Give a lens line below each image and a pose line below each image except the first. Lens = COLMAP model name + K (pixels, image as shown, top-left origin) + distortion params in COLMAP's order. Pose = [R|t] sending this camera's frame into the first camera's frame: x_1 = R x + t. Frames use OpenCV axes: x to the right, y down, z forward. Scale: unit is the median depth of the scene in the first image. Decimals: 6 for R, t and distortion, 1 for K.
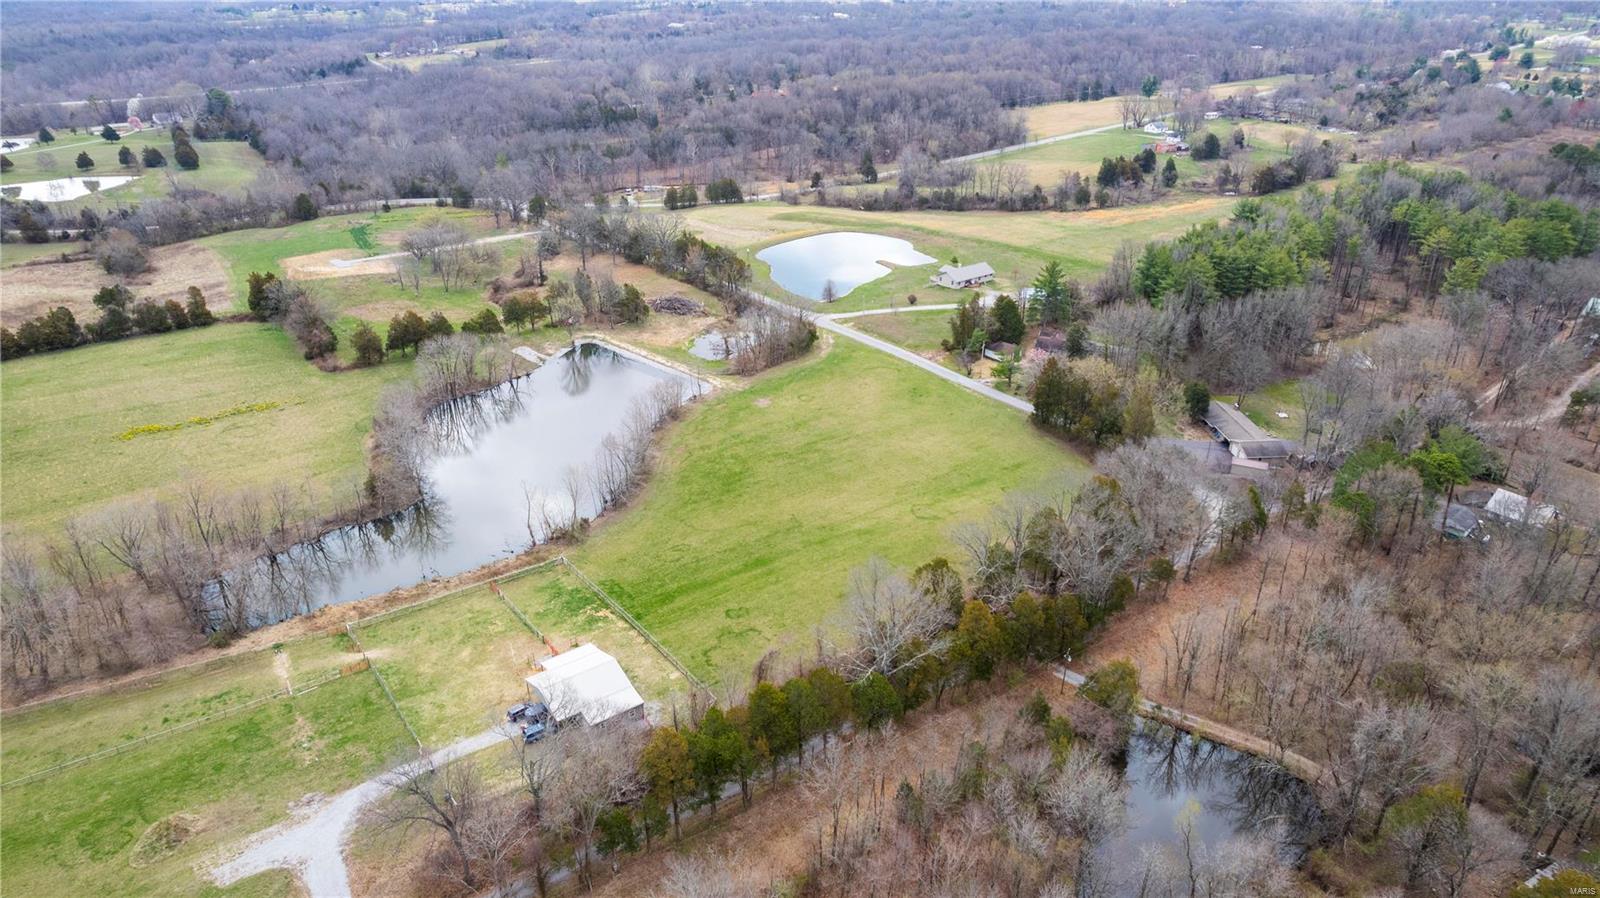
lens RADIAL K [[1028.6, 0, 807.6], [0, 1028.6, 461.9], [0, 0, 1]] dist [-0.072909, 0.066117]
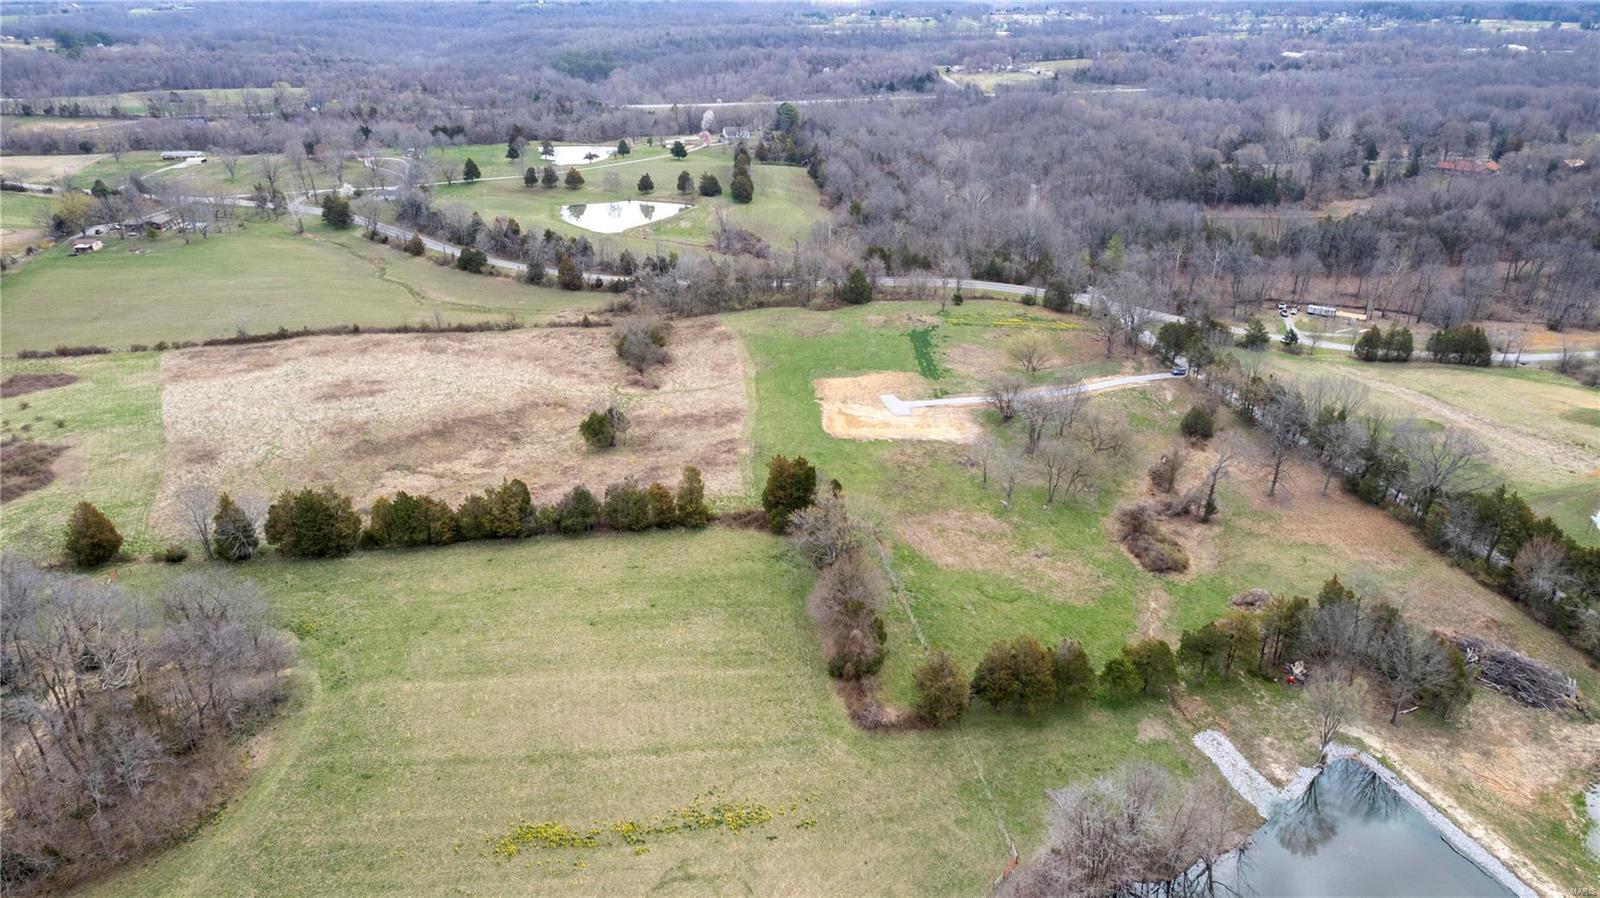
lens RADIAL K [[1028.6, 0, 799.3], [0, 1028.6, 438.1], [0, 0, 1]] dist [-0.072909, 0.066117]
pose [[0.879922, 0.200369, -0.430802, -0.143133], [-0.212556, 0.976939, 0.020230, -0.117208], [0.424921, 0.073768, 0.902220, 0.231028]]
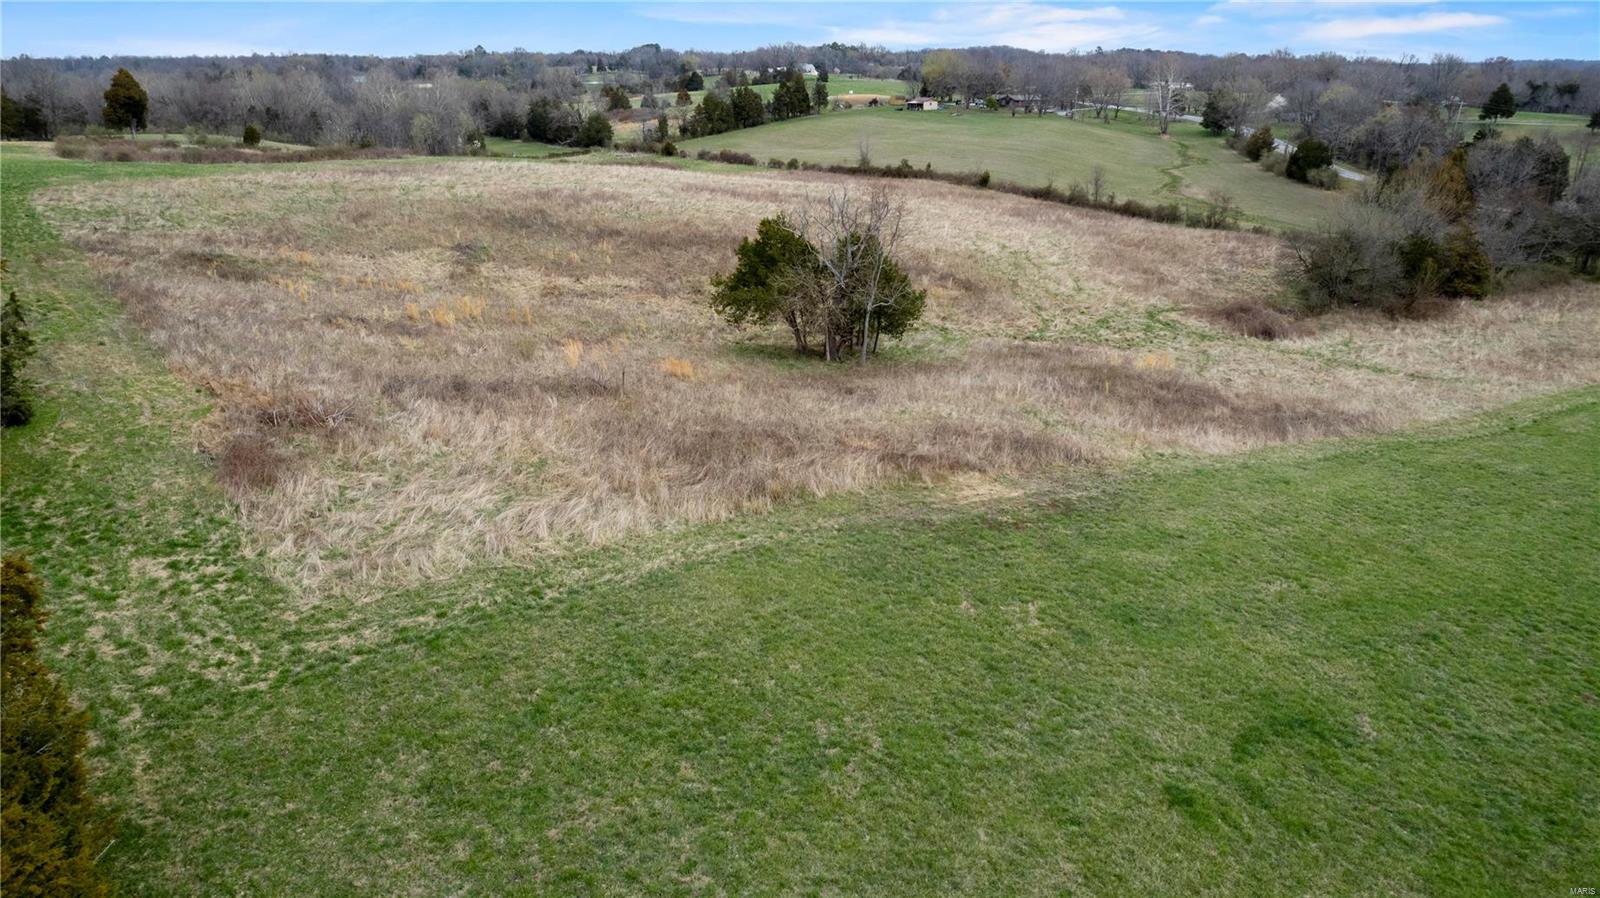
lens RADIAL K [[1028.6, 0, 797.9], [0, 1028.6, 445.4], [0, 0, 1]] dist [-0.072909, 0.066117]
pose [[-0.001125, 0.356174, -0.934419, -0.274002], [-0.451315, 0.833662, 0.318312, -0.119415], [0.892364, 0.422075, 0.159809, 0.575586]]
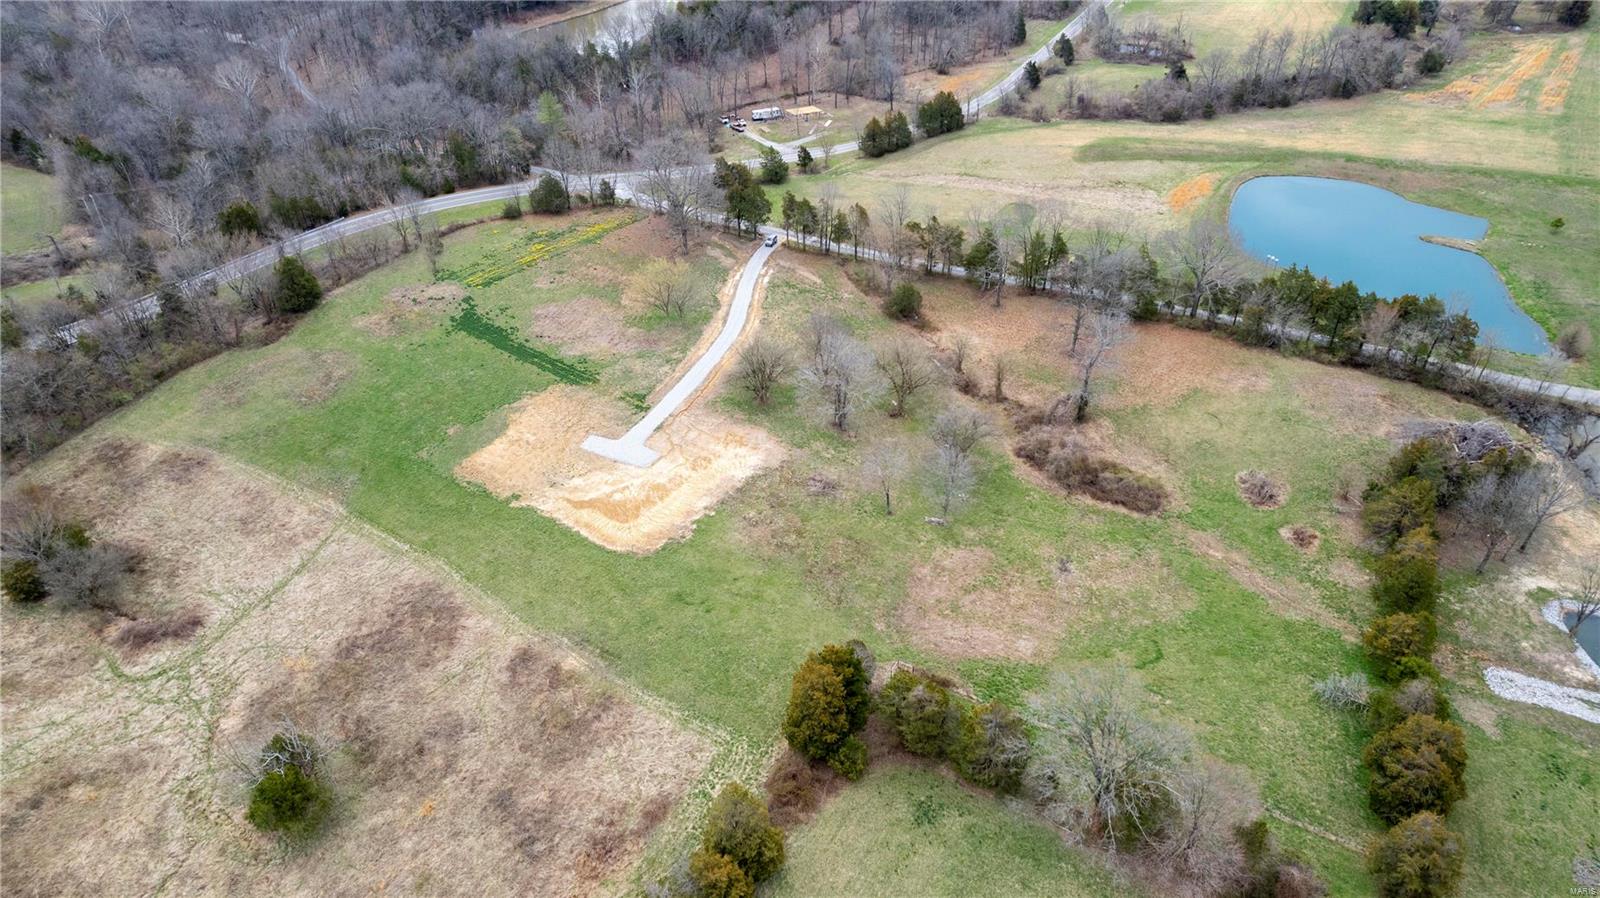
lens RADIAL K [[1028.6, 0, 798.7], [0, 1028.6, 468.7], [0, 0, 1]] dist [-0.072909, 0.066117]
pose [[0.924667, -0.241868, 0.294092, -0.352975], [0.180656, 0.958551, 0.220325, -0.184928], [-0.335192, -0.150598, 0.930036, 0.368477]]
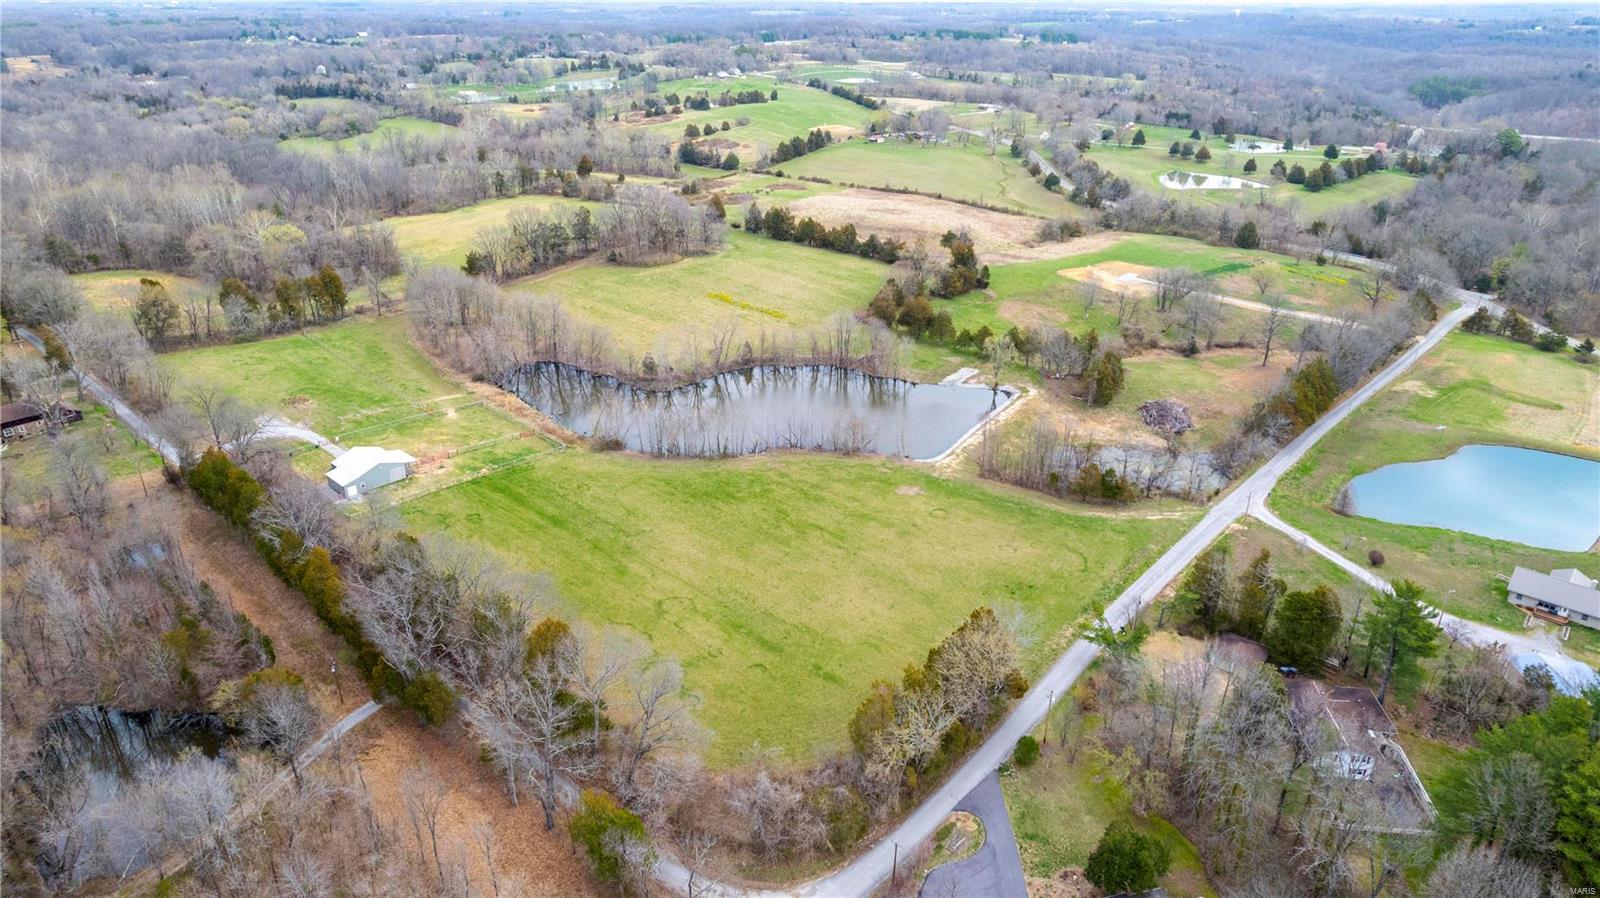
lens RADIAL K [[1028.6, 0, 787.1], [0, 1028.6, 456.2], [0, 0, 1]] dist [-0.072909, 0.066117]
pose [[0.171489, 0.418304, -0.891972, 0.323299], [-0.446204, 0.840177, 0.308227, -0.140107], [0.878347, 0.345144, 0.330730, 0.281478]]
